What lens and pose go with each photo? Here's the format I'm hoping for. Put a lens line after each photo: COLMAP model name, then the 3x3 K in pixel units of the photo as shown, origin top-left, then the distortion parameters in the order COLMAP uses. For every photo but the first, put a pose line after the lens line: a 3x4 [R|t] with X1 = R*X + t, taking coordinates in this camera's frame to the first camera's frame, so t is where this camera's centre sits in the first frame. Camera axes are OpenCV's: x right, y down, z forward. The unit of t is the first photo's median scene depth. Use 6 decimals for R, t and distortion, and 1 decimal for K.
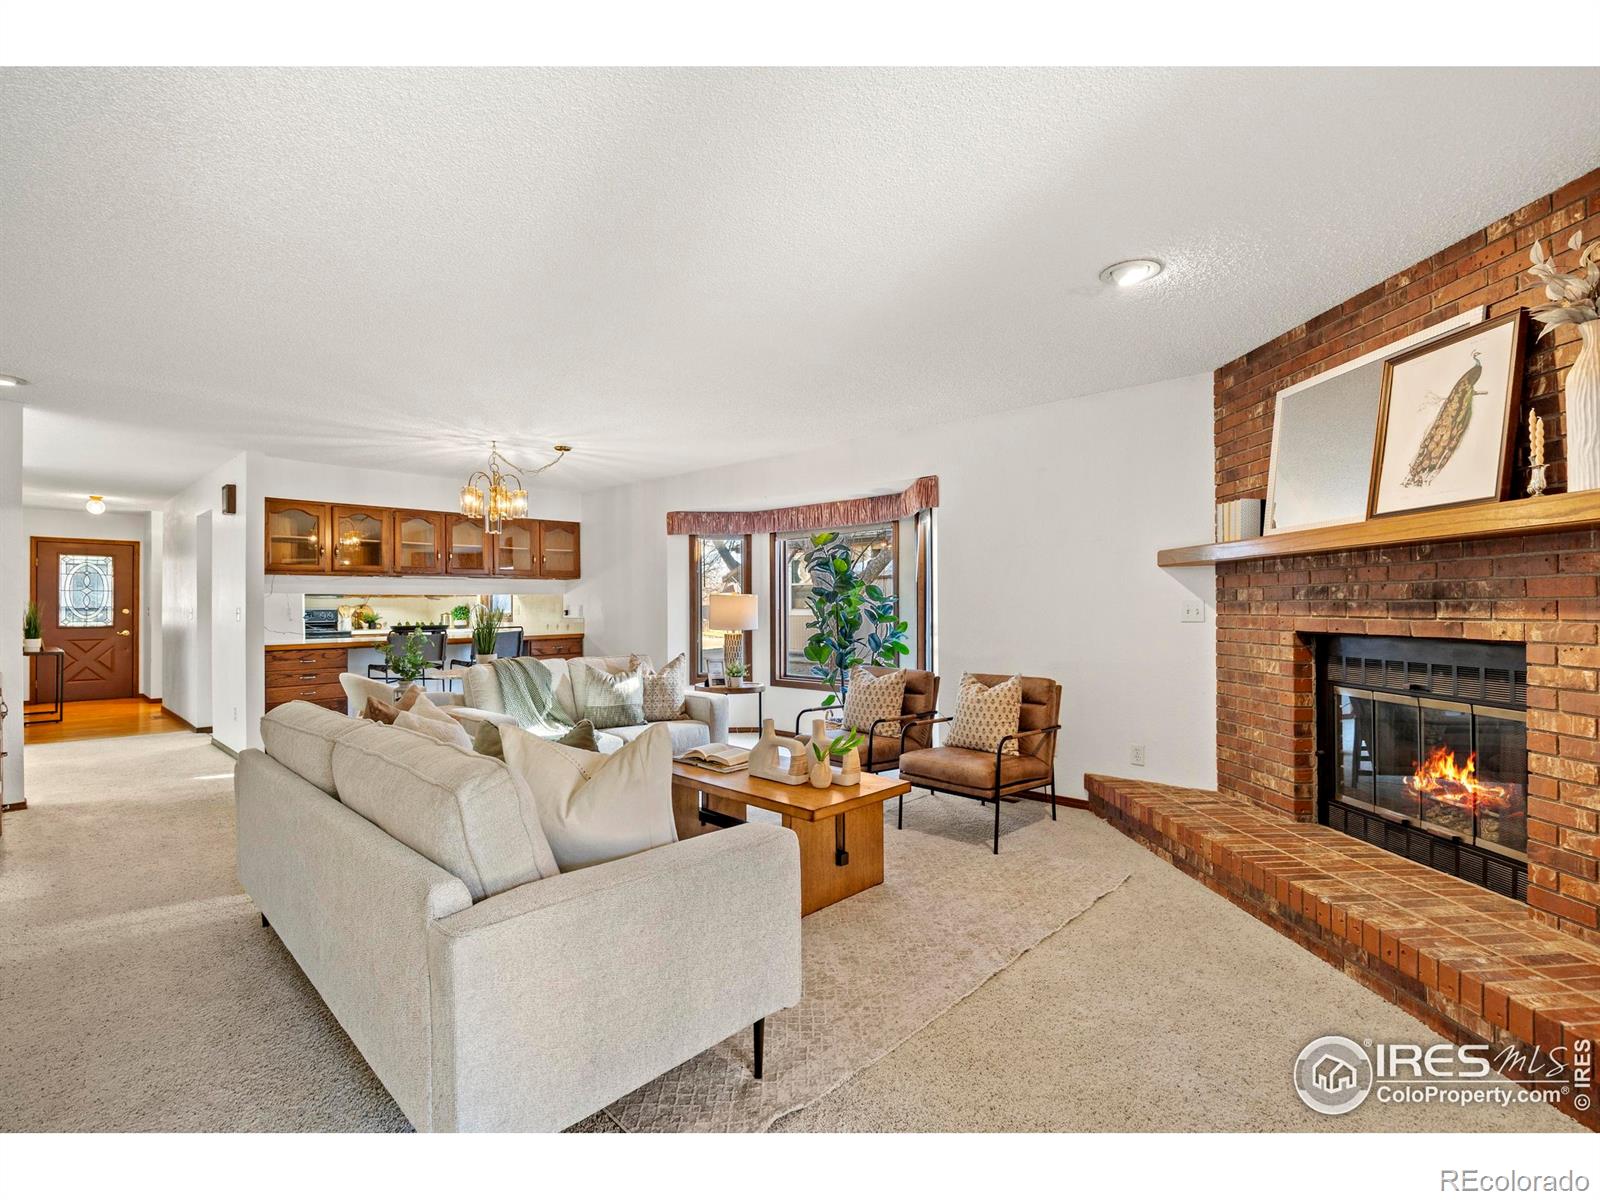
lens RADIAL K [[740.3, 0, 794.2], [0, 740.3, 605.8], [0, 0, 1]] dist [-0.012752, 0.000119]
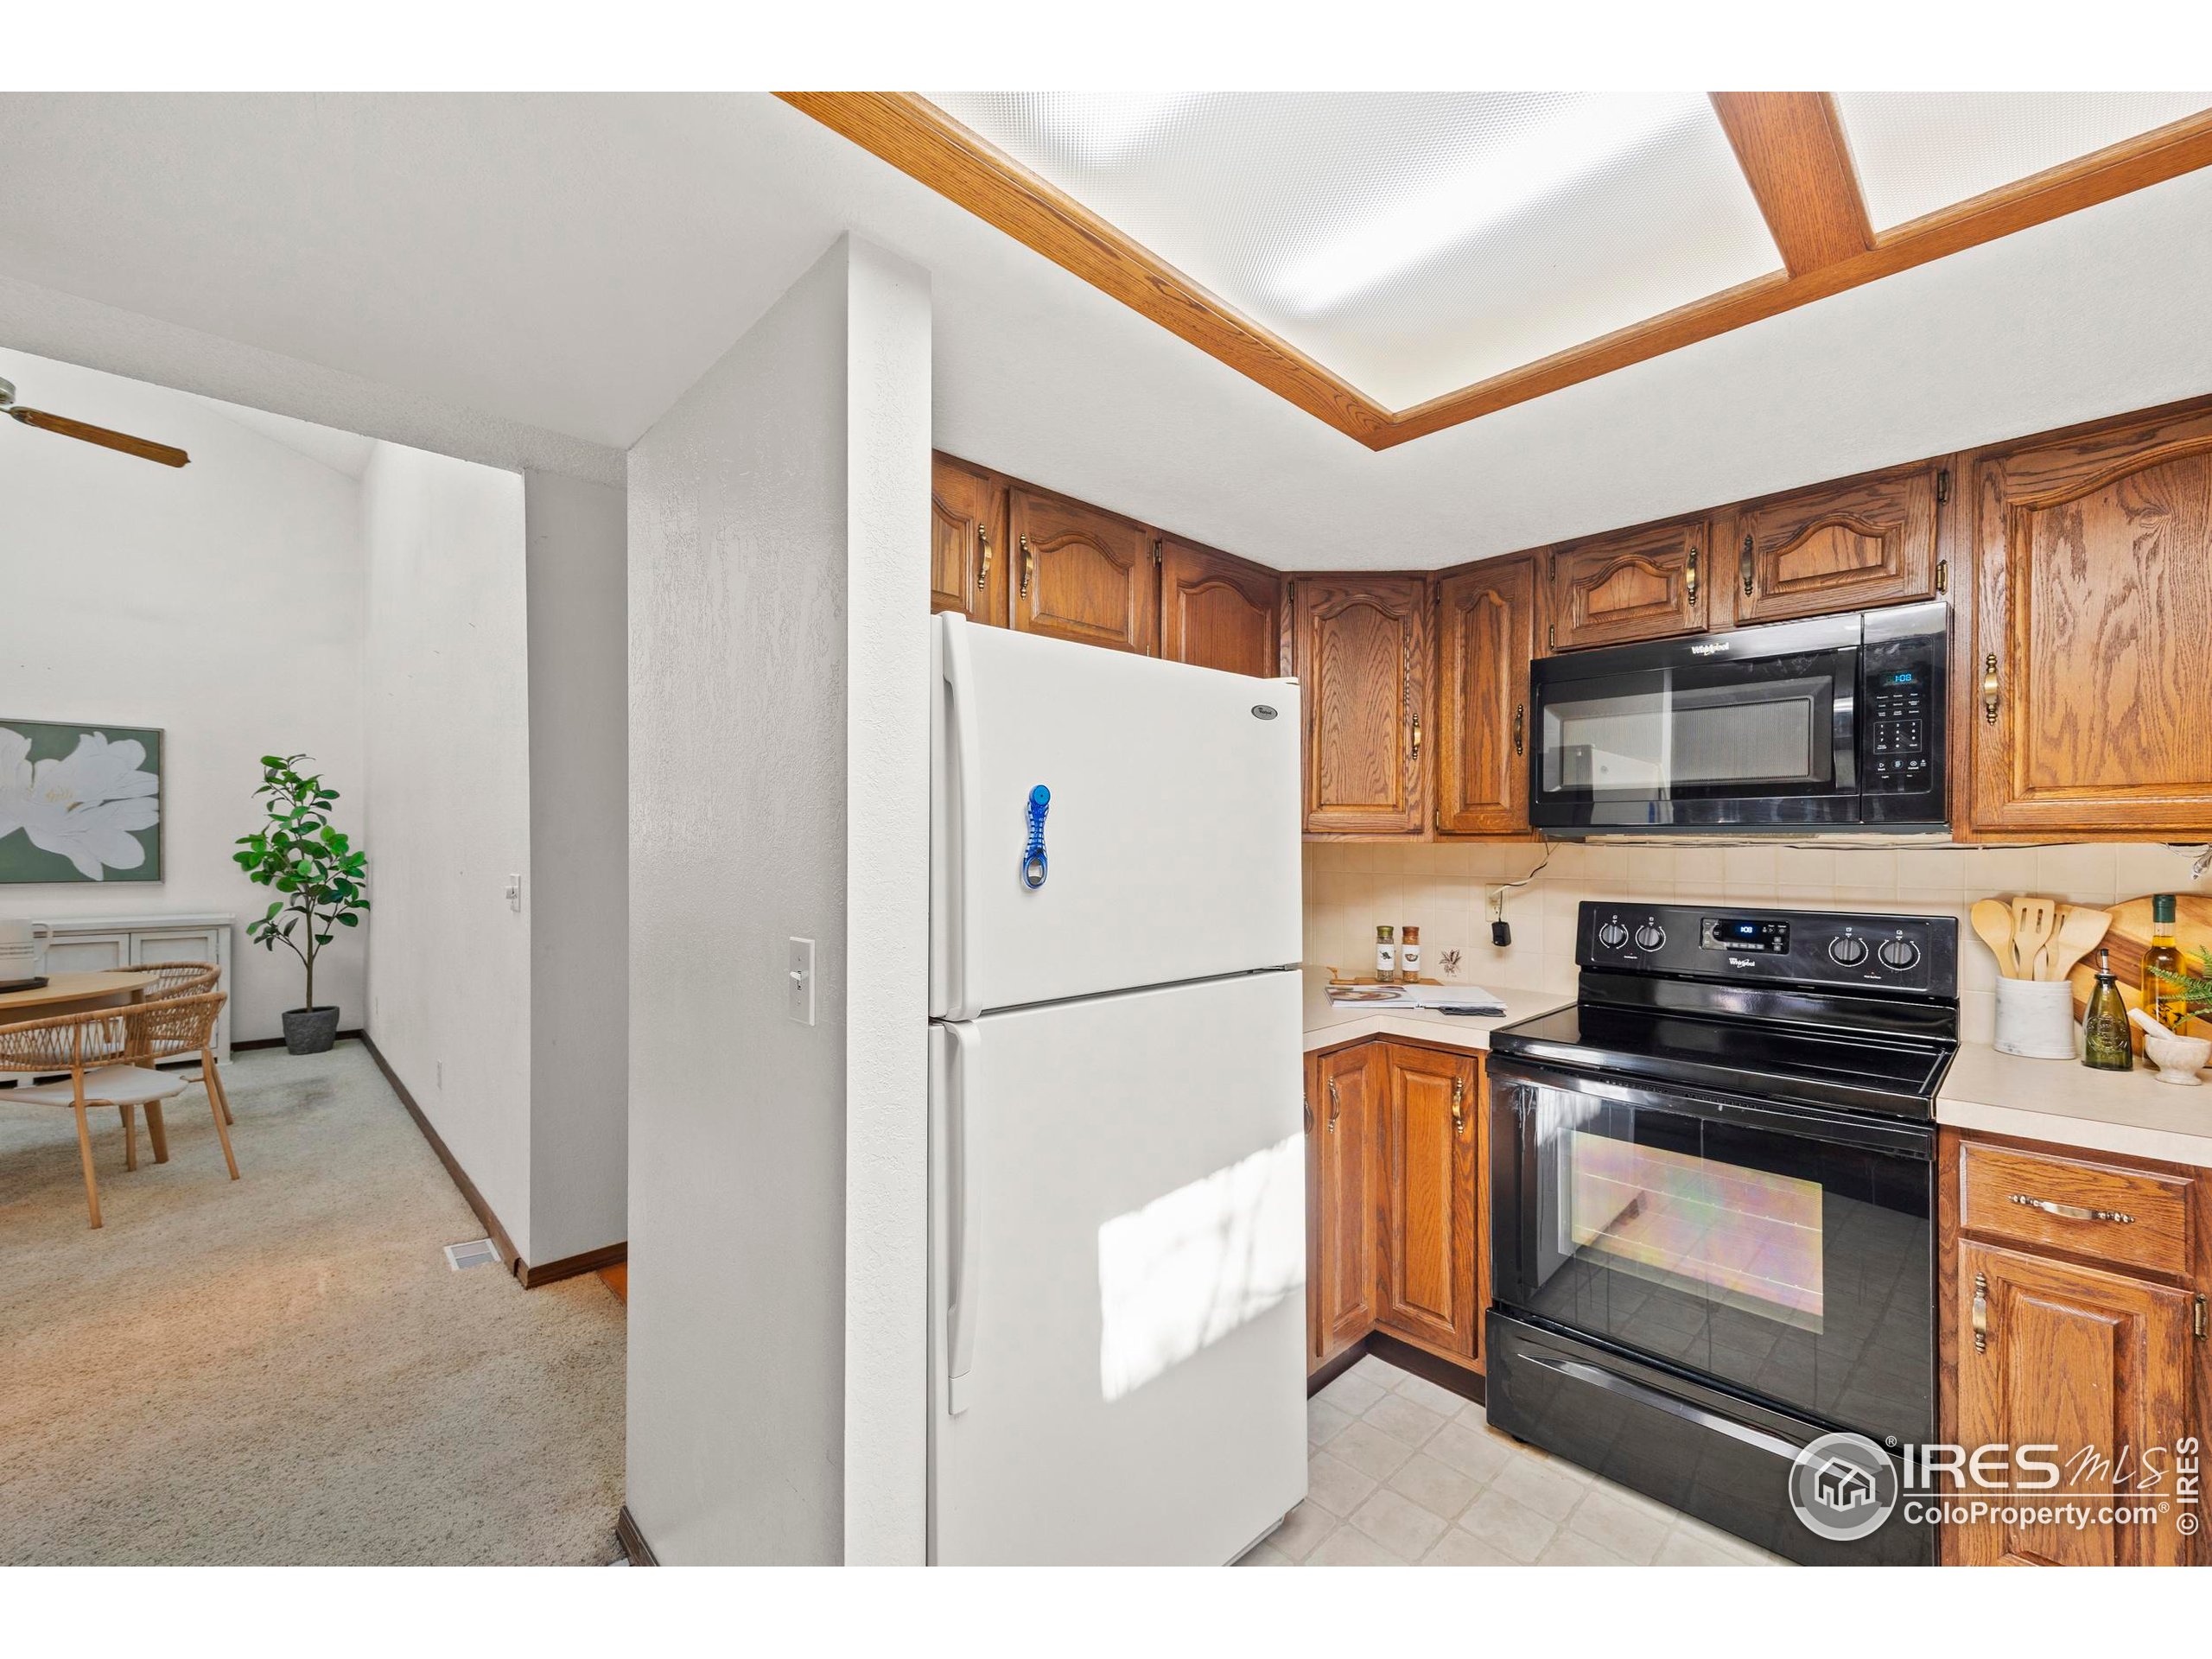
lens RADIAL K [[904.8, 0, 1114.2], [0, 904.8, 843.8], [0, 0, 1]] dist [0.002655, 0.000354]
pose [[-0.040767, 0.001263, -0.999168, -1.552498], [-0.003458, 0.999993, 0.001405, -0.039531], [0.999163, 0.003513, -0.040762, 3.083962]]
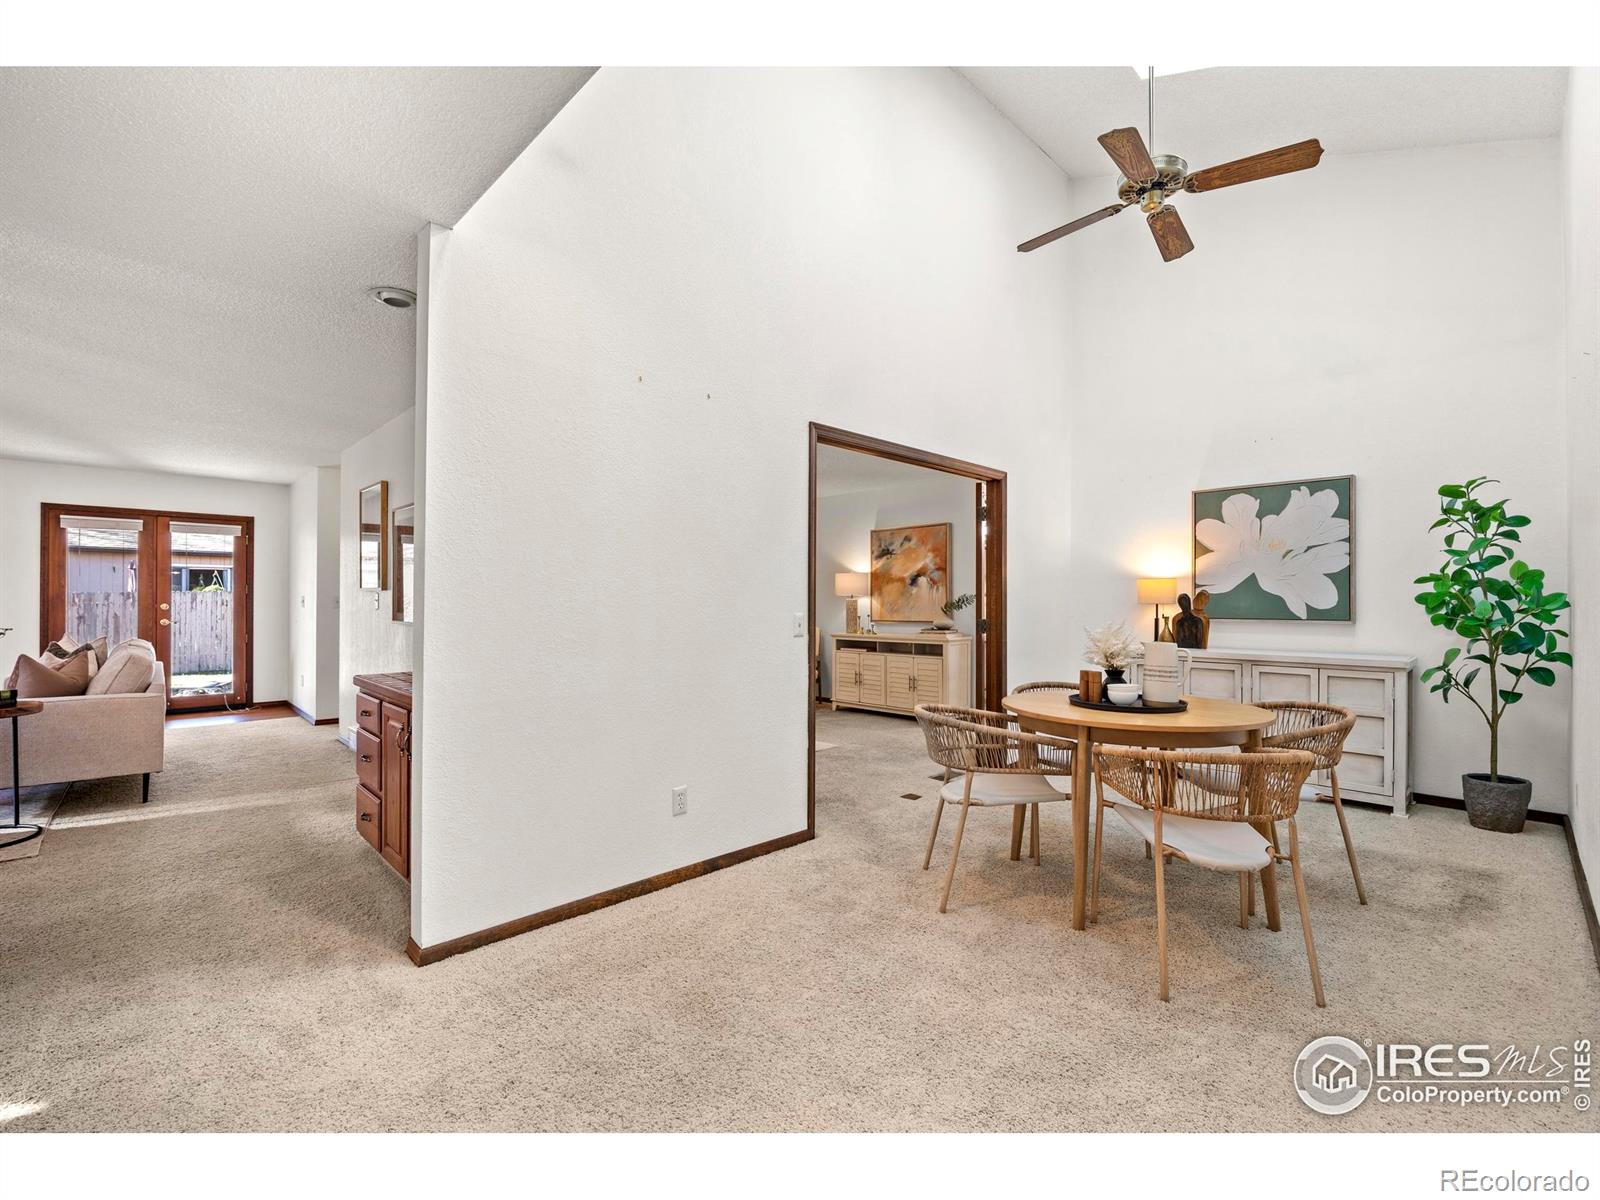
lens RADIAL K [[701.3, 0, 800.0], [0, 701.3, 600.0], [0, 0, 1]] dist [-0.017515, 0.000218]
pose [[-0.999166, -0.001718, 0.040786, -2.261775], [-0.001897, 0.999989, -0.004347, 0.013280], [-0.040778, -0.004420, -0.999158, 2.549259]]
